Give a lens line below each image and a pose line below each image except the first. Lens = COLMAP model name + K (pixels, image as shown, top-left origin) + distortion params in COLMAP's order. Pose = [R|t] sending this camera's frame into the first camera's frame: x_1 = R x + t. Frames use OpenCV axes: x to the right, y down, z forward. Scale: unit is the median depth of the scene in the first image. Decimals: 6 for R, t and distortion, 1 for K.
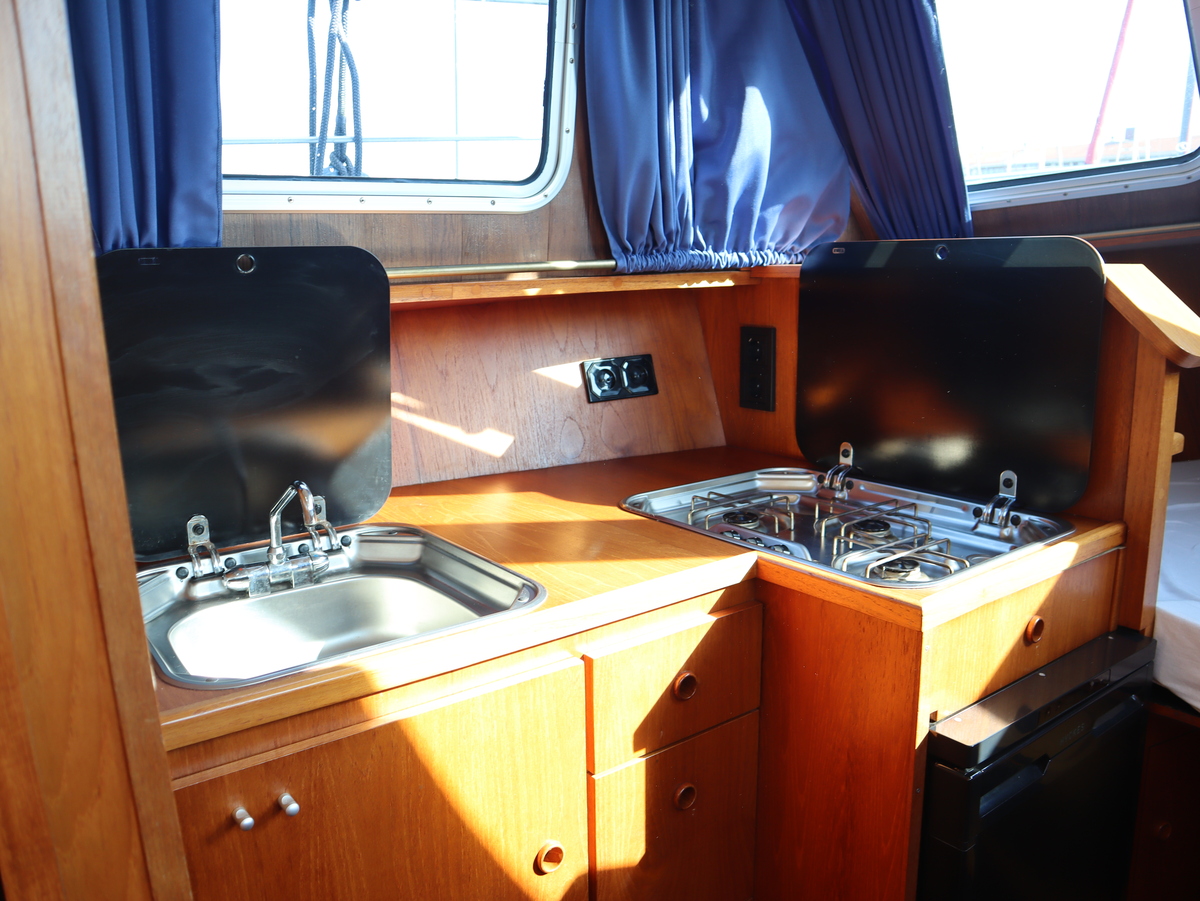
lens RADIAL K [[934.9, 0, 599.5], [0, 934.9, 454.6], [0, 0, 1]] dist [-0.130476, 0.084917]
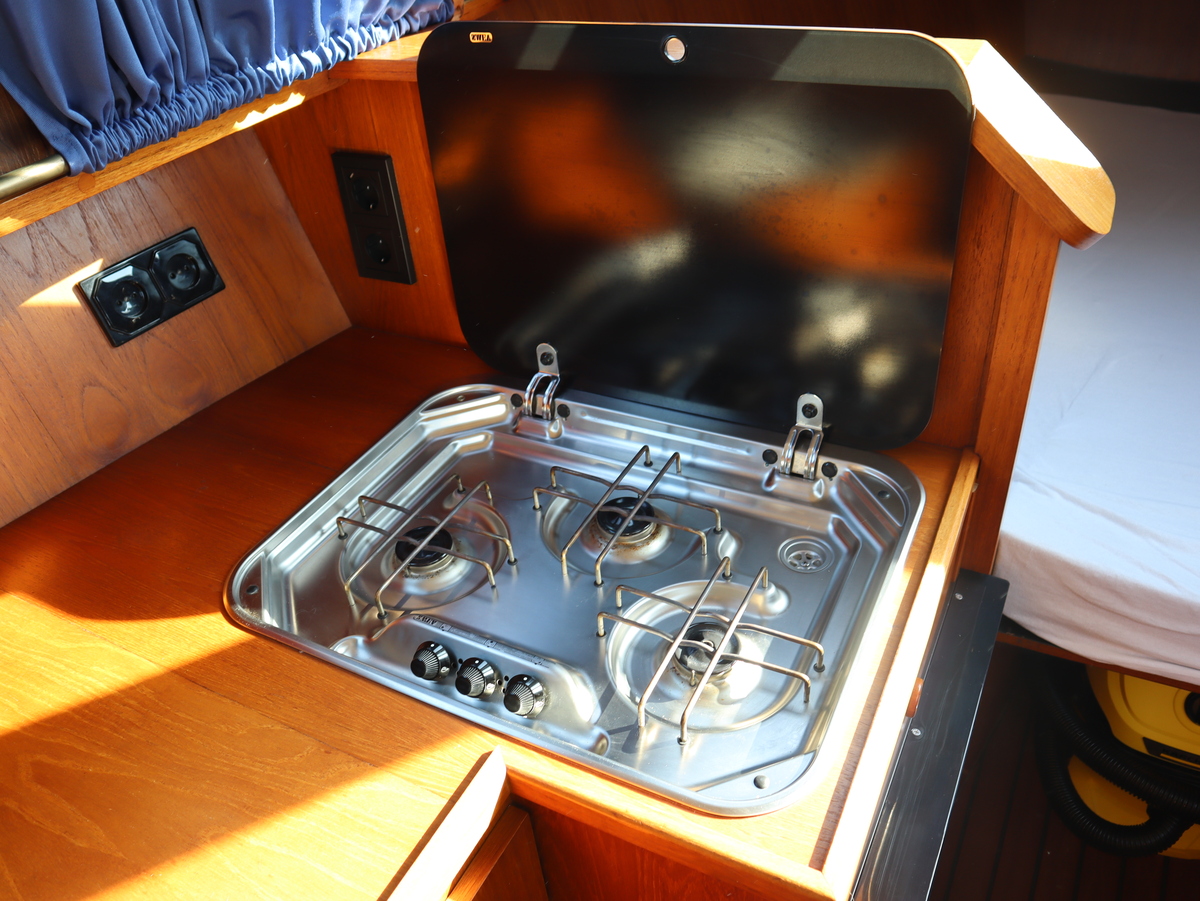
lens RADIAL K [[934.9, 0, 599.5], [0, 934.9, 454.6], [0, 0, 1]] dist [-0.130476, 0.084917]
pose [[0.901904, -0.297001, 0.313624, 0.088194], [0.147411, 0.894139, 0.422830, -0.255656], [-0.406005, -0.335120, 0.850209, 0.486222]]
